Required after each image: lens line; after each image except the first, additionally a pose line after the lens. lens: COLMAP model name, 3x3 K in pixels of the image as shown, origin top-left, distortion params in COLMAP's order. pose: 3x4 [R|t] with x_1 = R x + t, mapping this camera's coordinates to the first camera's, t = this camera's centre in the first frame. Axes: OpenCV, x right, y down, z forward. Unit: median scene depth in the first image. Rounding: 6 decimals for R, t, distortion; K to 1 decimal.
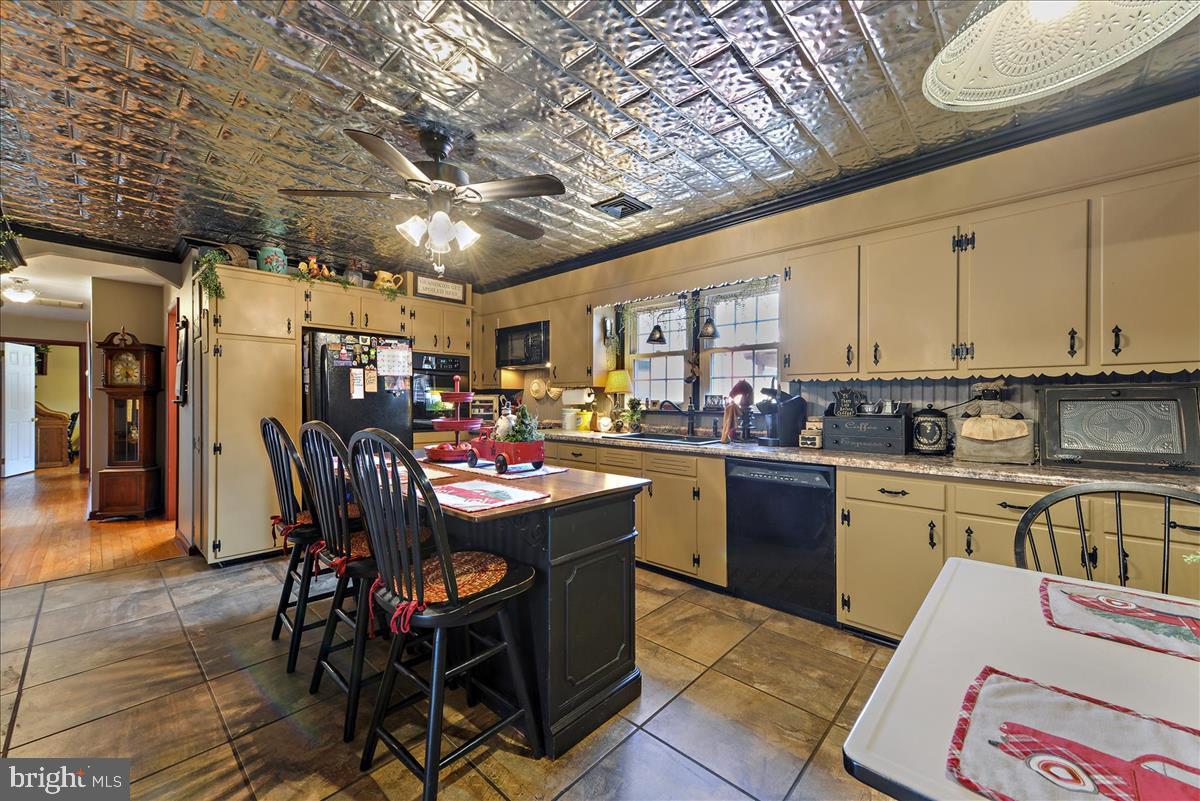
lens RADIAL K [[467.7, 0, 599.1], [0, 467.7, 399.4], [0, 0, 1]] dist [0.002859, 0.000167]
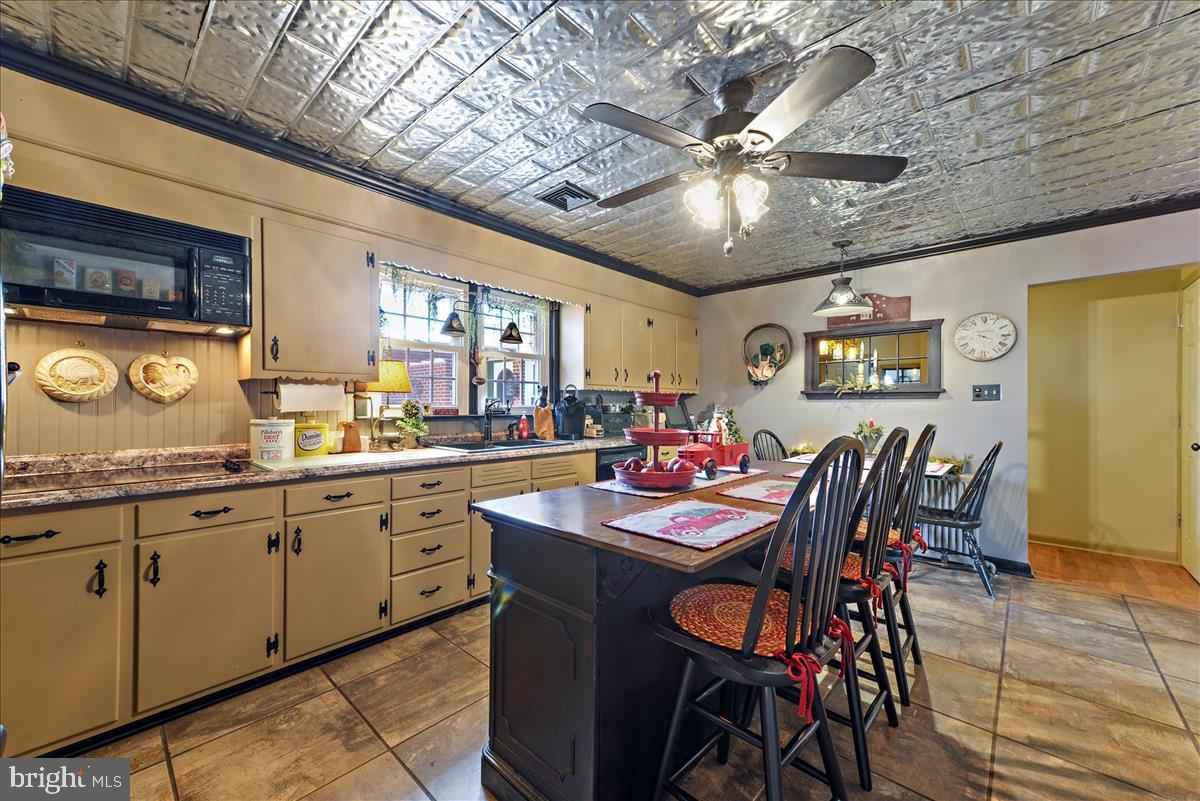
lens RADIAL K [[467.7, 0, 599.1], [0, 467.7, 404.4], [0, 0, 1]] dist [0.002859, 0.000167]
pose [[-0.001871, 0.006490, 0.999977, -0.799386], [0.003258, 0.999974, -0.006484, 0.008834], [-0.999993, 0.003246, -0.001893, 0.834473]]
